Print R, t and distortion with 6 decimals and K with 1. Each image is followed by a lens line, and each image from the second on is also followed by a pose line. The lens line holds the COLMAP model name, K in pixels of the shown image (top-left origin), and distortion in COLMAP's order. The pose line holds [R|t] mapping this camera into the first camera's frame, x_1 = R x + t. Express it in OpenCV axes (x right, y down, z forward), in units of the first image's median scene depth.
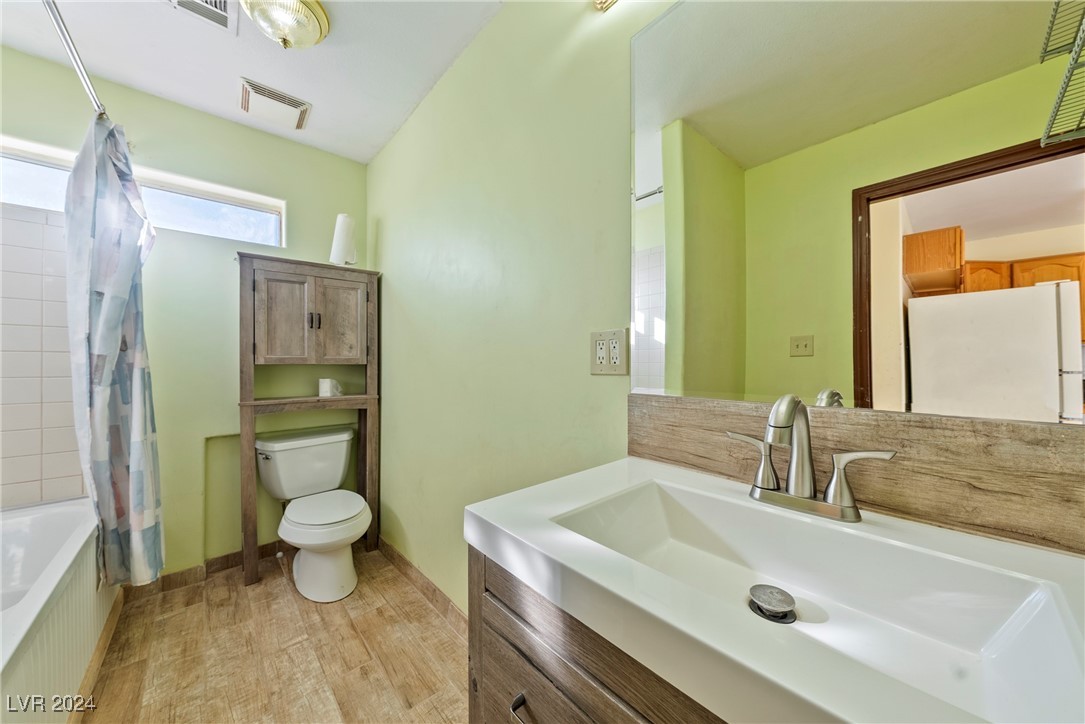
lens RADIAL K [[373.6, 0, 542.5], [0, 373.6, 362.4], [0, 0, 1]] dist [-0.002340, -0.000117]
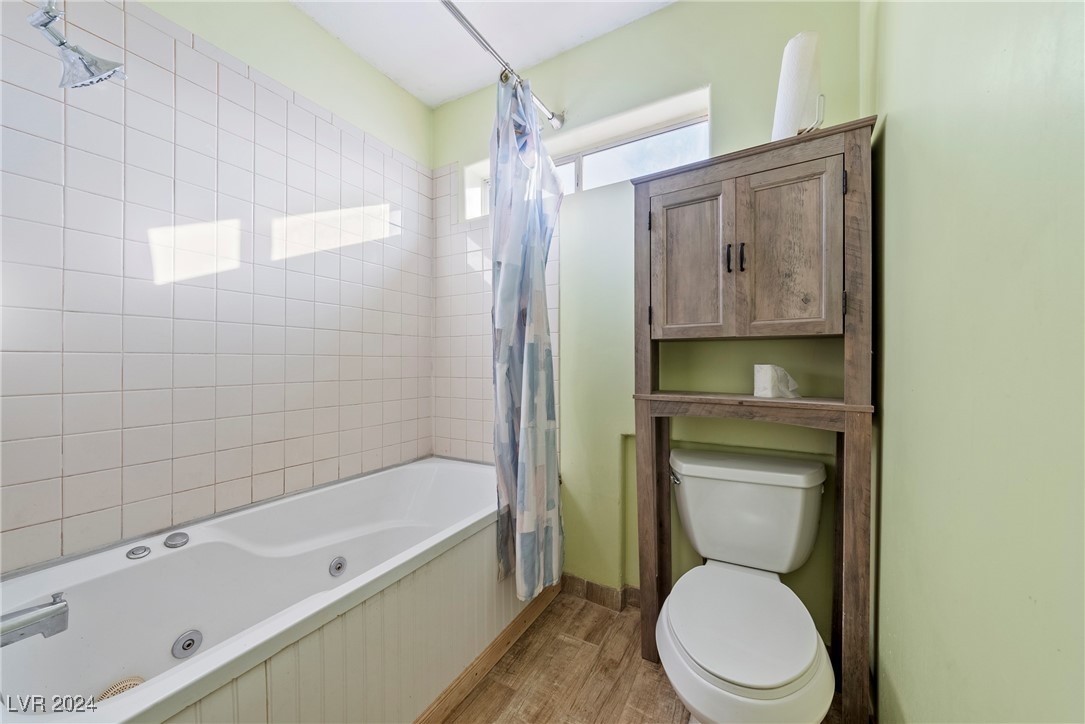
lens RADIAL K [[399.1, 0, 538.2], [0, 399.1, 359.5], [0, 0, 1]] dist [-0.001720, 0.000122]
pose [[0.329836, 0.004289, -0.944029, -0.149272], [0.000739, 0.999988, 0.004801, 0.036010], [0.944038, -0.002281, 0.329829, 0.534507]]
